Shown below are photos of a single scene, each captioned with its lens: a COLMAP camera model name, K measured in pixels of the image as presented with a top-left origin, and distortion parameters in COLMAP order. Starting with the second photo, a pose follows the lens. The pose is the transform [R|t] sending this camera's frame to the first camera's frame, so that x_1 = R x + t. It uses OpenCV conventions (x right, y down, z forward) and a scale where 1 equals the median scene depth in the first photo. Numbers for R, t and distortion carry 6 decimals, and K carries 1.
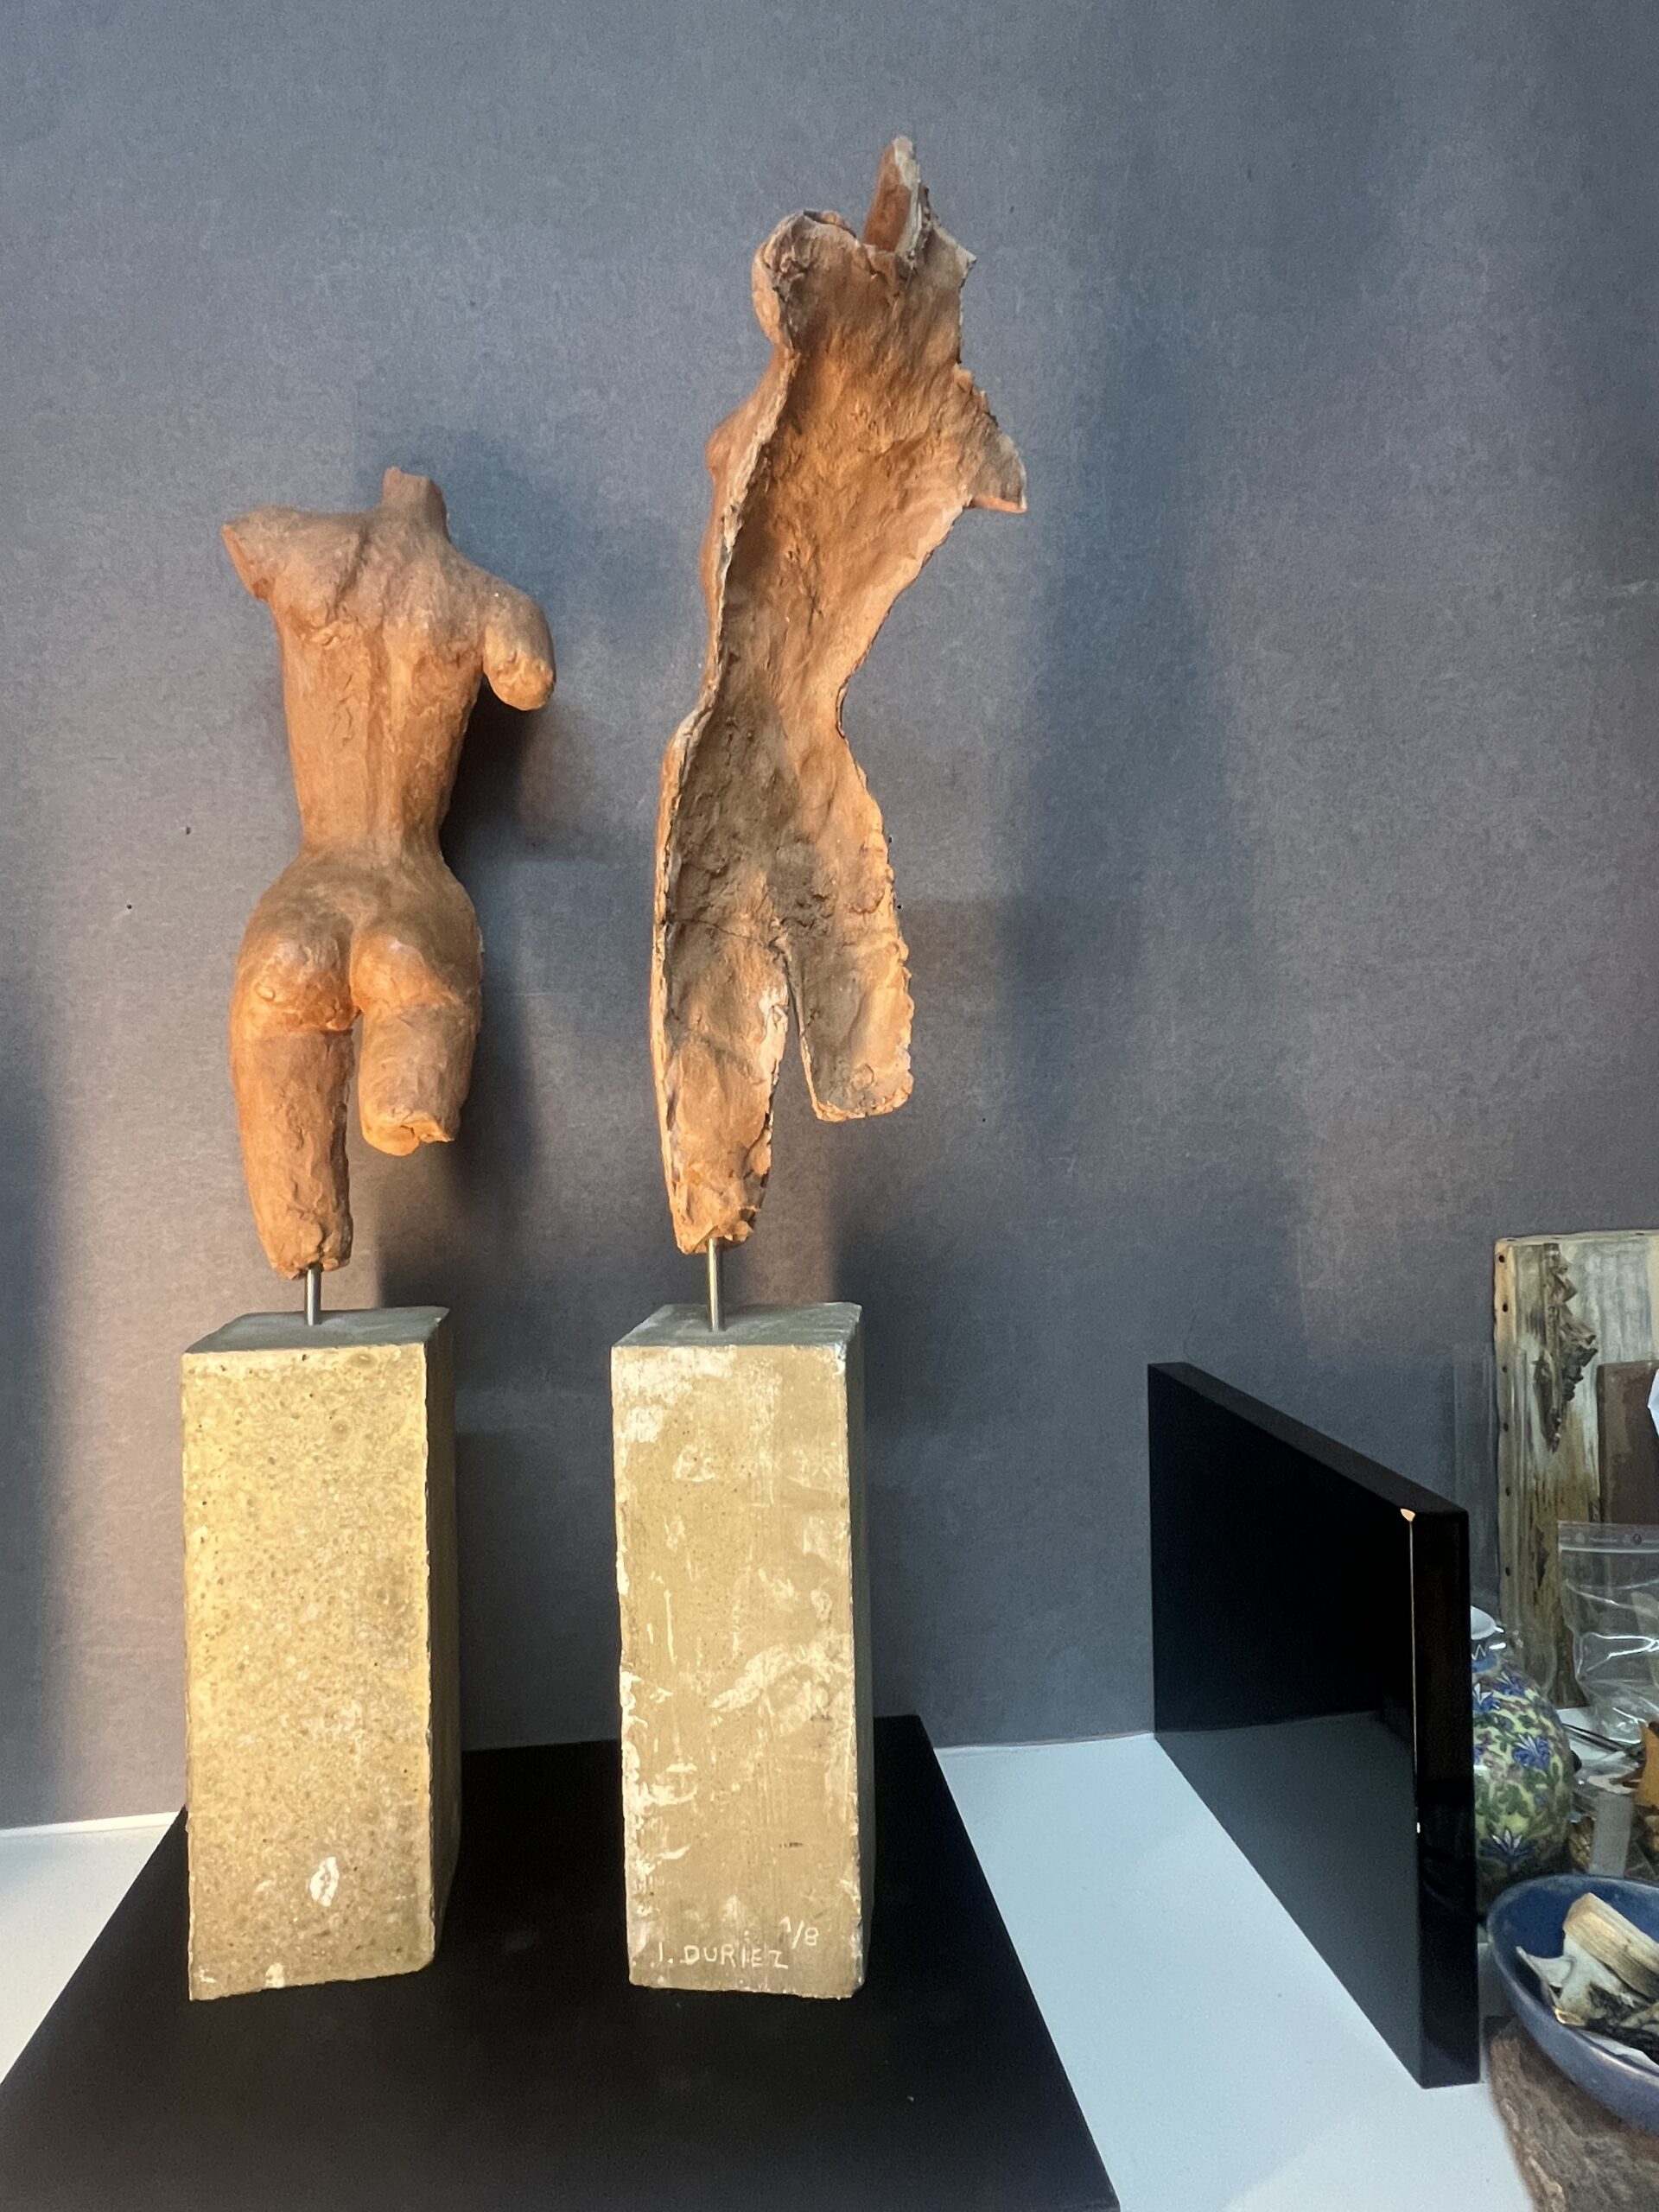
lens RADIAL K [[1164.9, 0, 807.5], [0, 1164.9, 1089.7], [0, 0, 1]] dist [-0.015666, 0.000192]
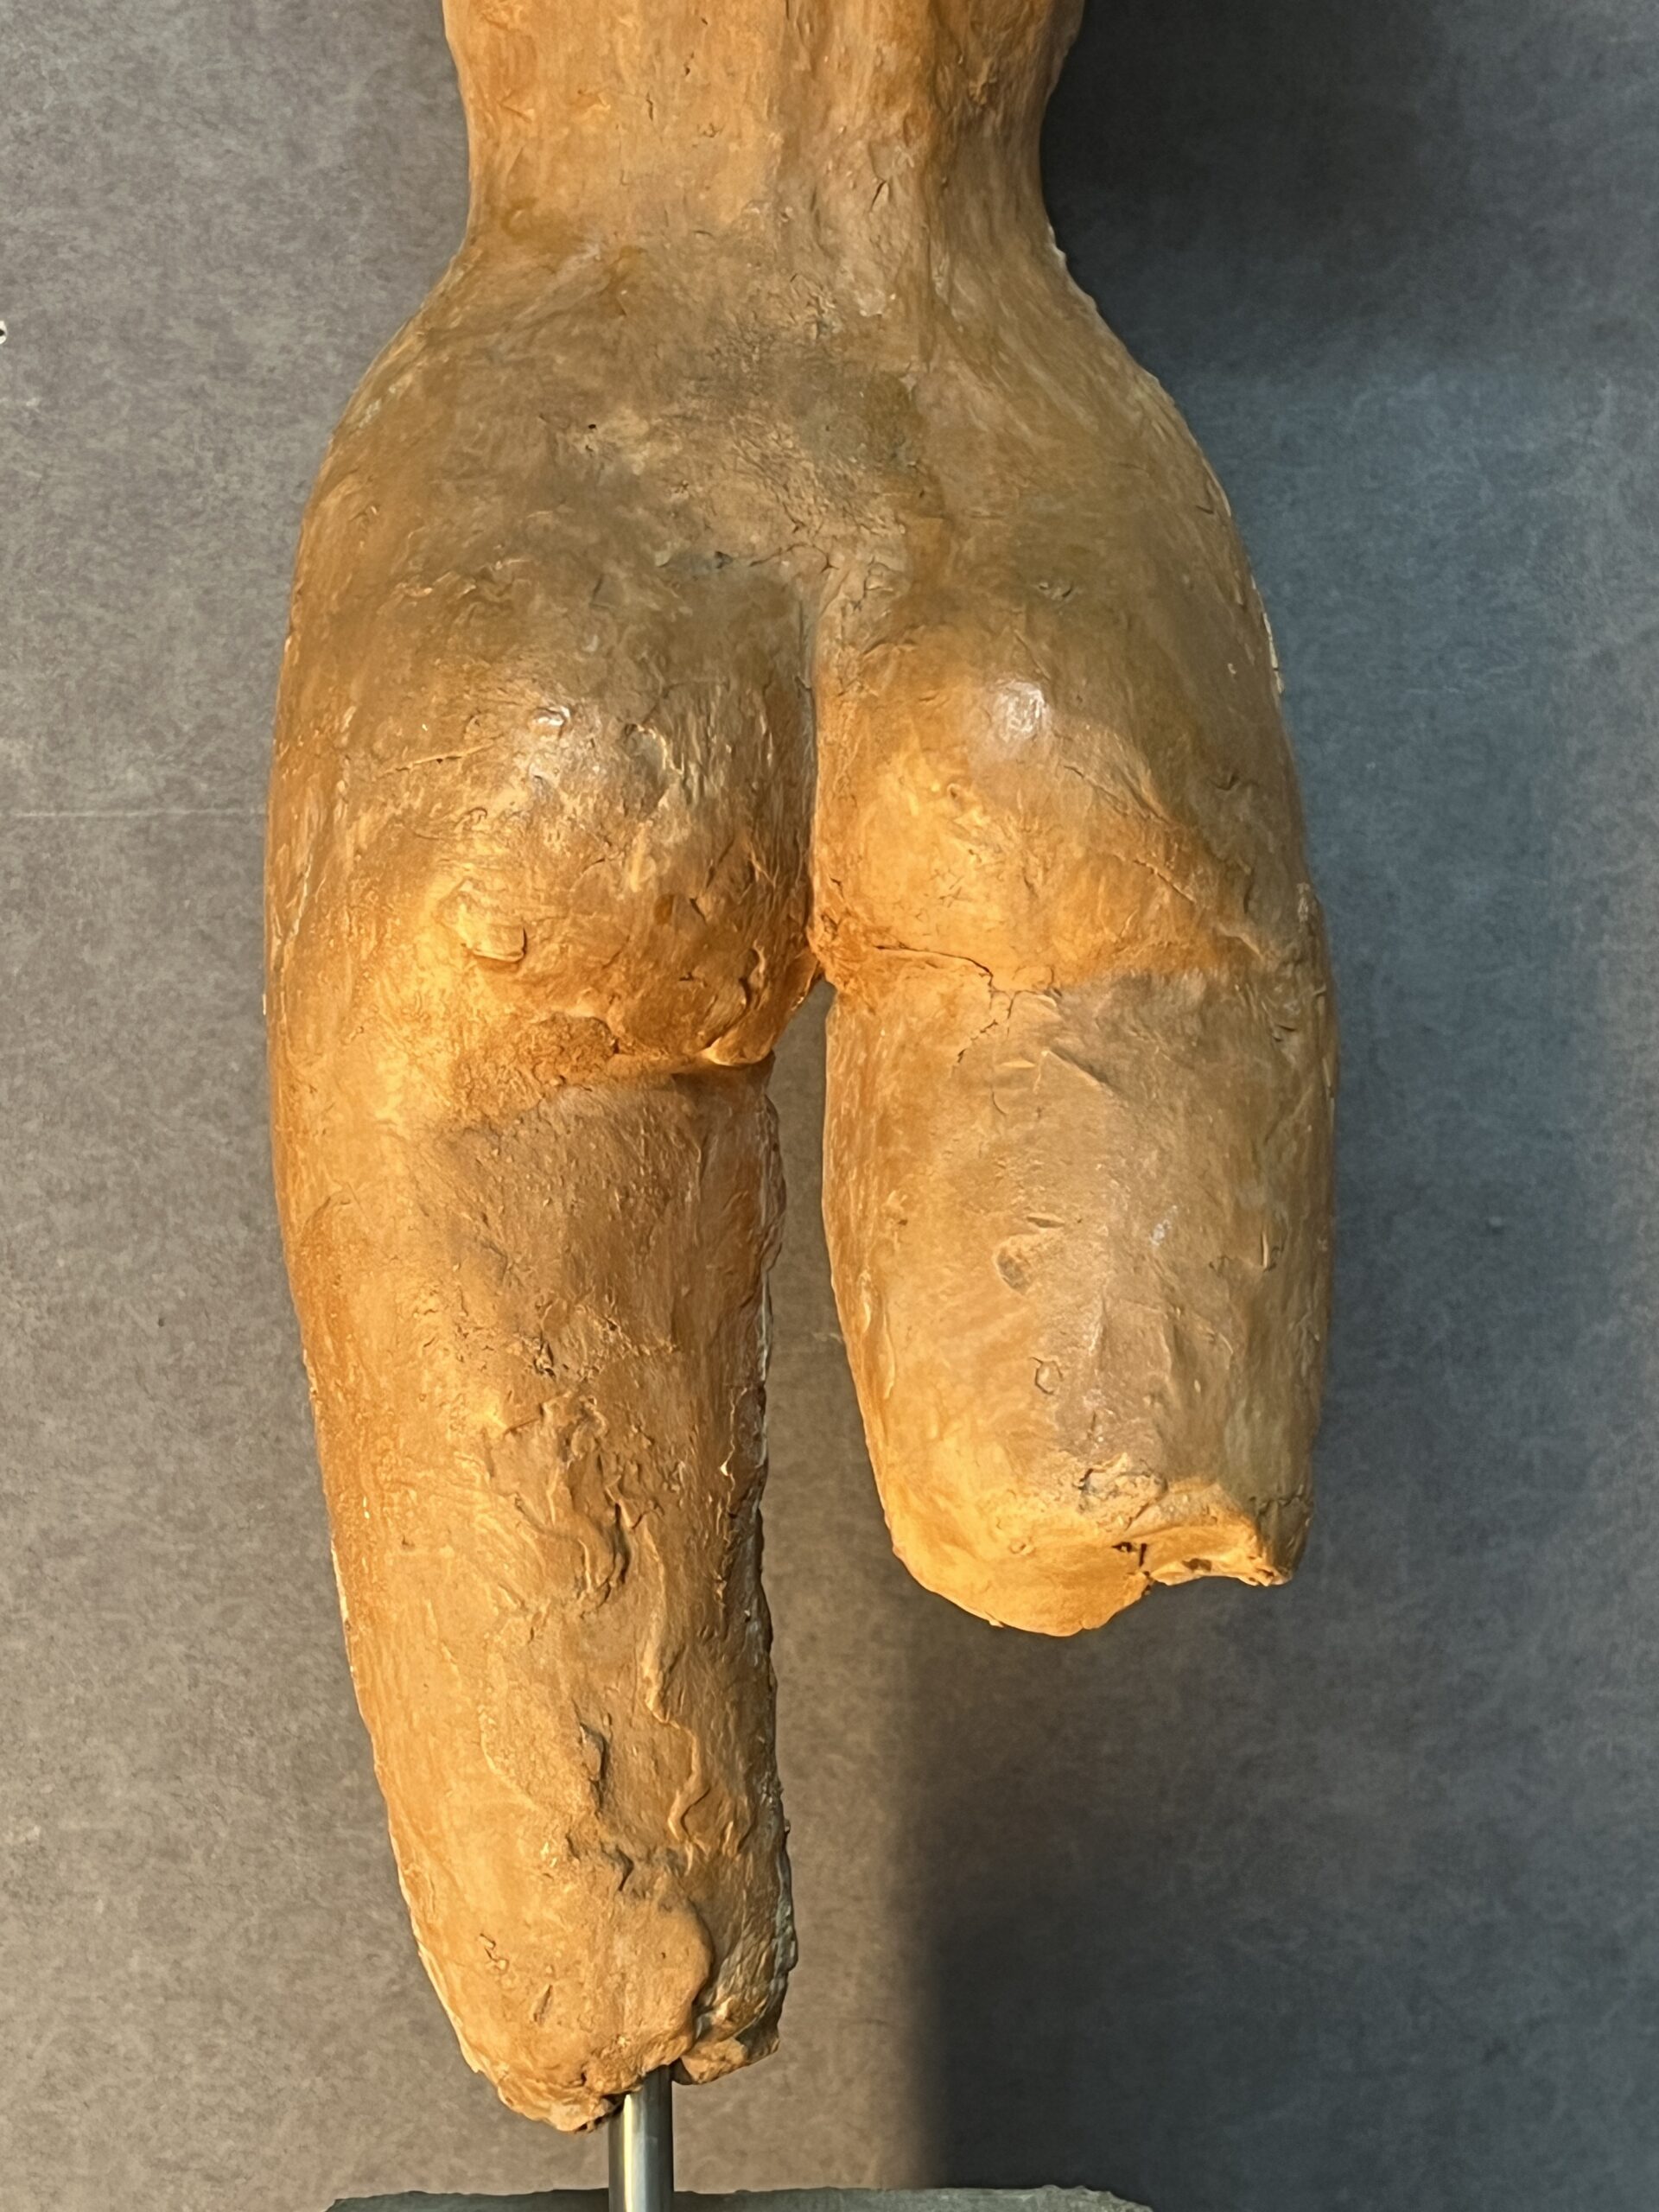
lens RADIAL K [[3992.6, 0, 844.6], [0, 3992.6, 1110.5], [0, 0, 1]] dist [0.137989, 0.000000]
pose [[0.995763, 0.015539, -0.090635, -0.299064], [-0.005539, 0.993965, 0.109557, -0.125144], [0.091790, -0.108591, 0.989840, 0.205081]]
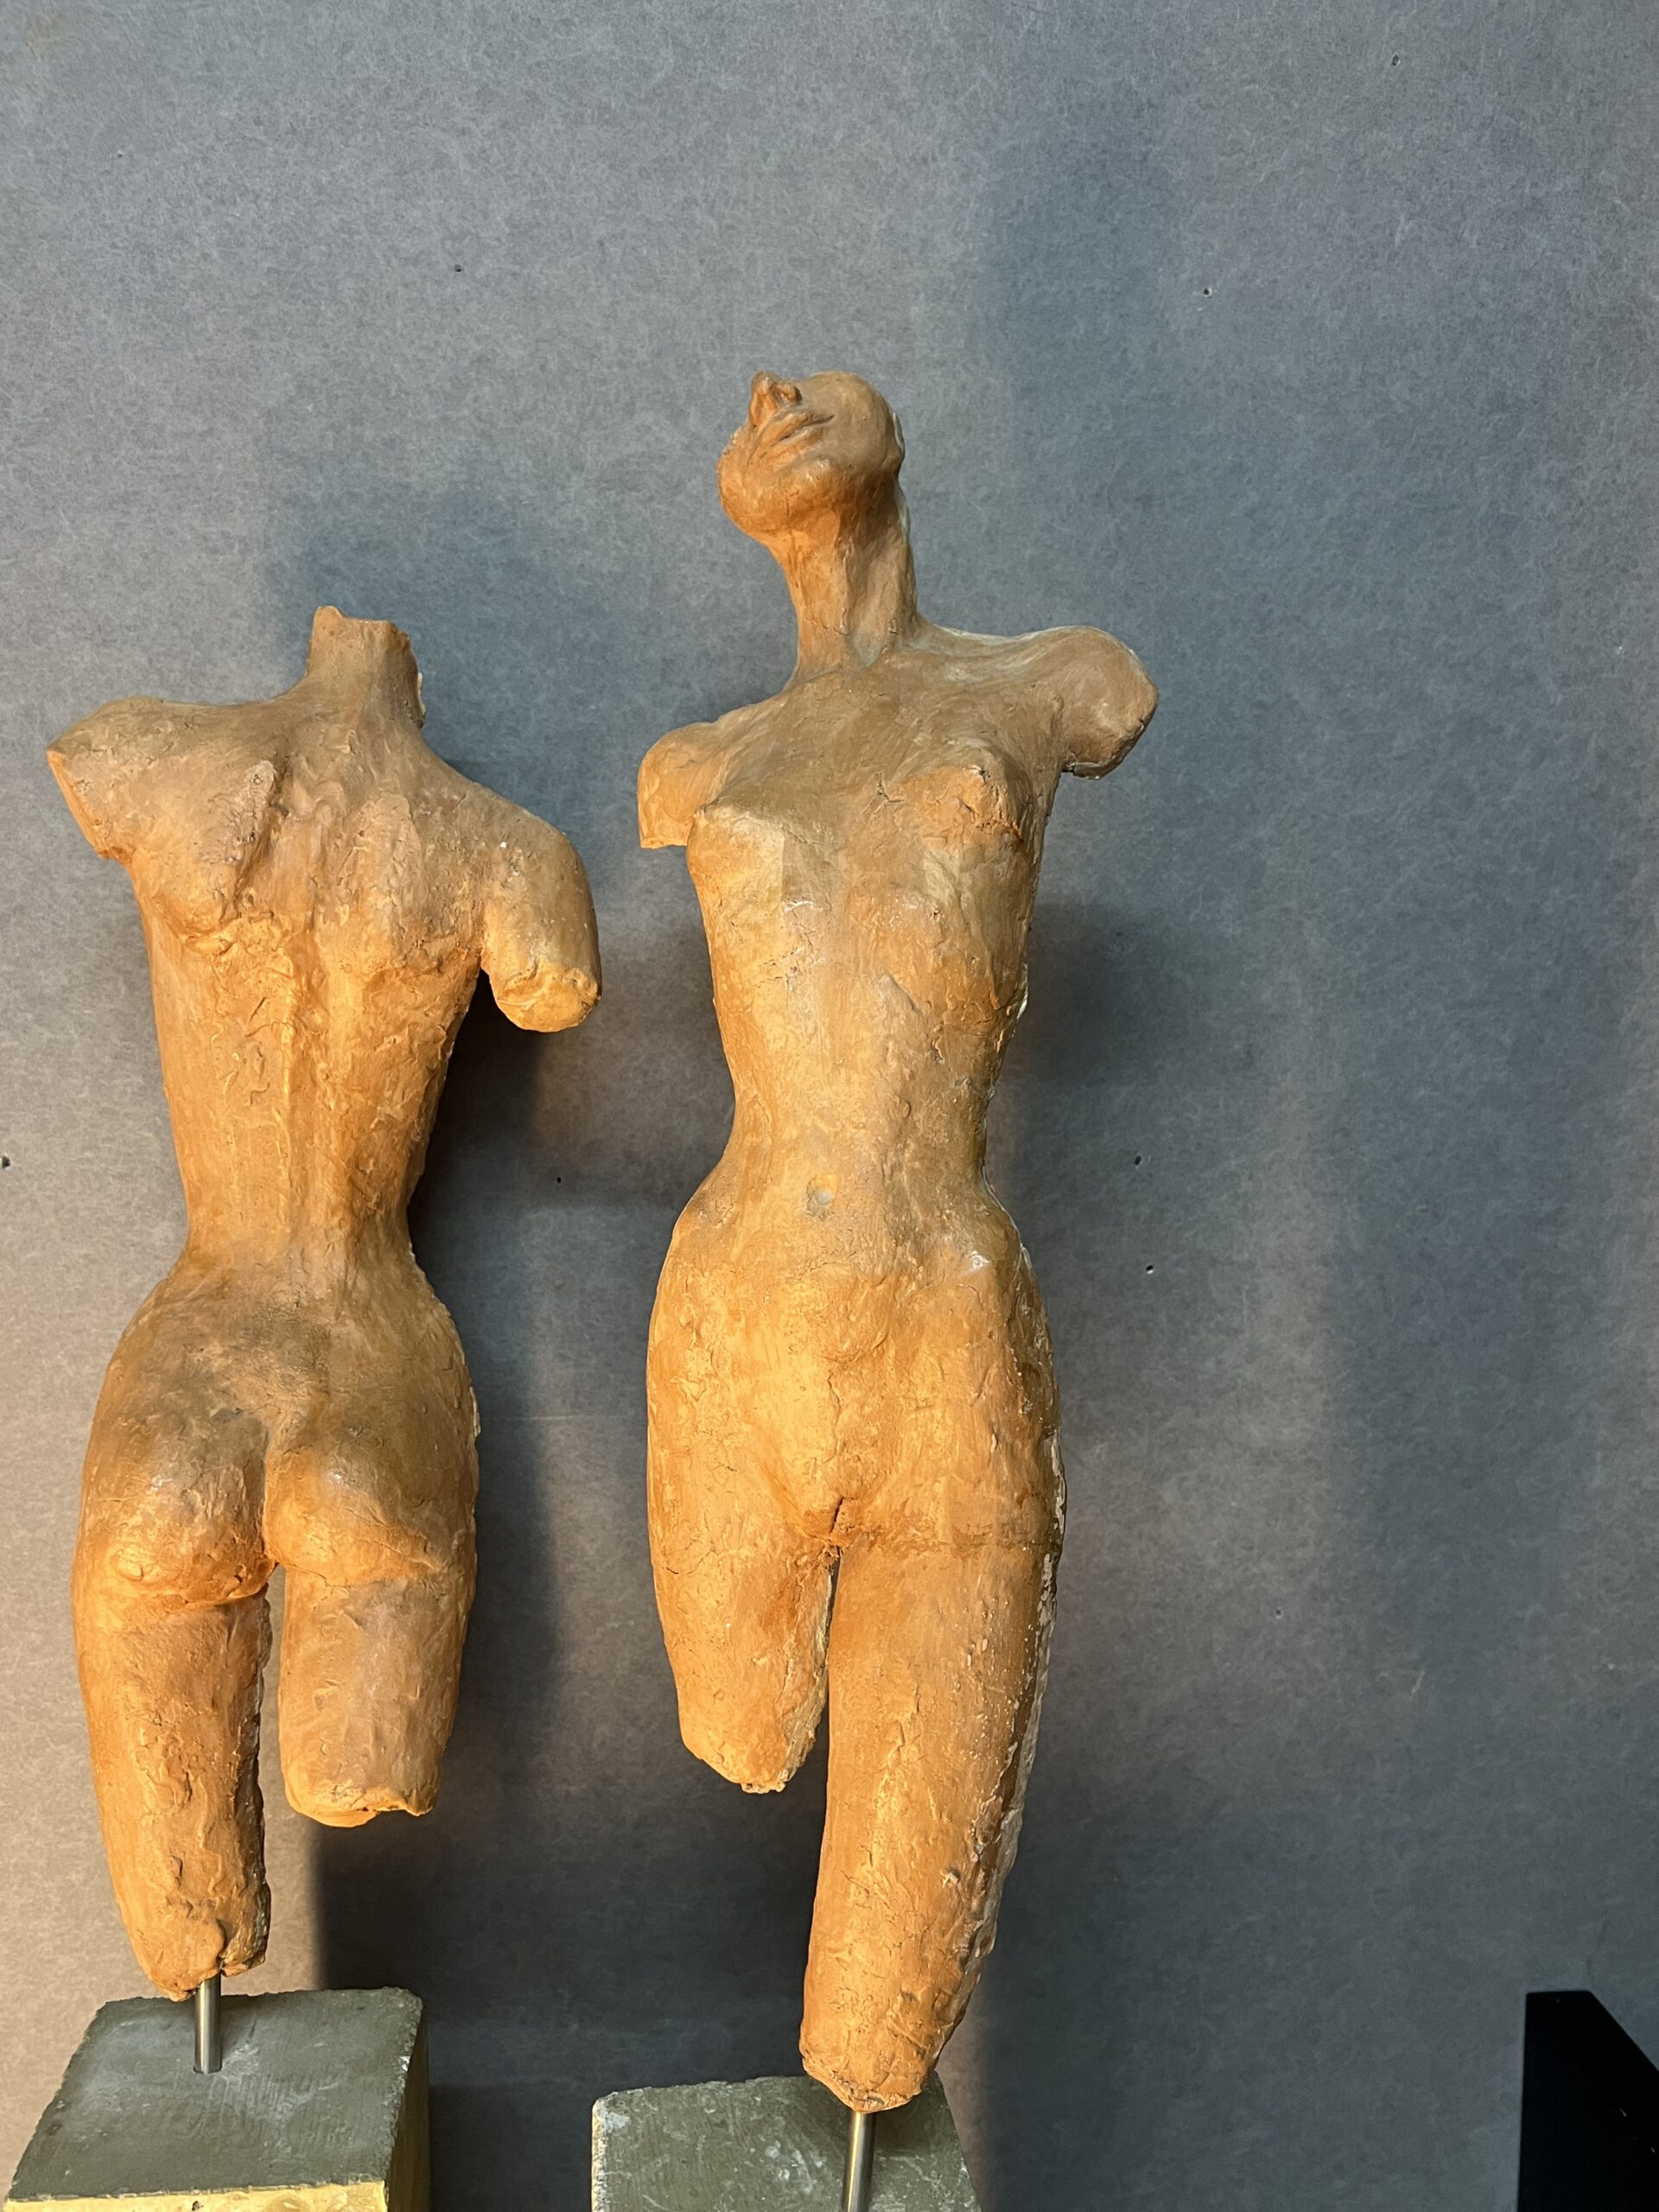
lens RADIAL K [[1704.3, 0, 823.8], [0, 1704.3, 1108.3], [0, 0, 1]] dist [0.052786, -0.093236]
pose [[0.998060, 0.024542, -0.057212, -0.051197], [-0.020174, 0.996926, 0.075711, -0.369968], [0.058895, -0.074410, 0.995487, 0.129114]]
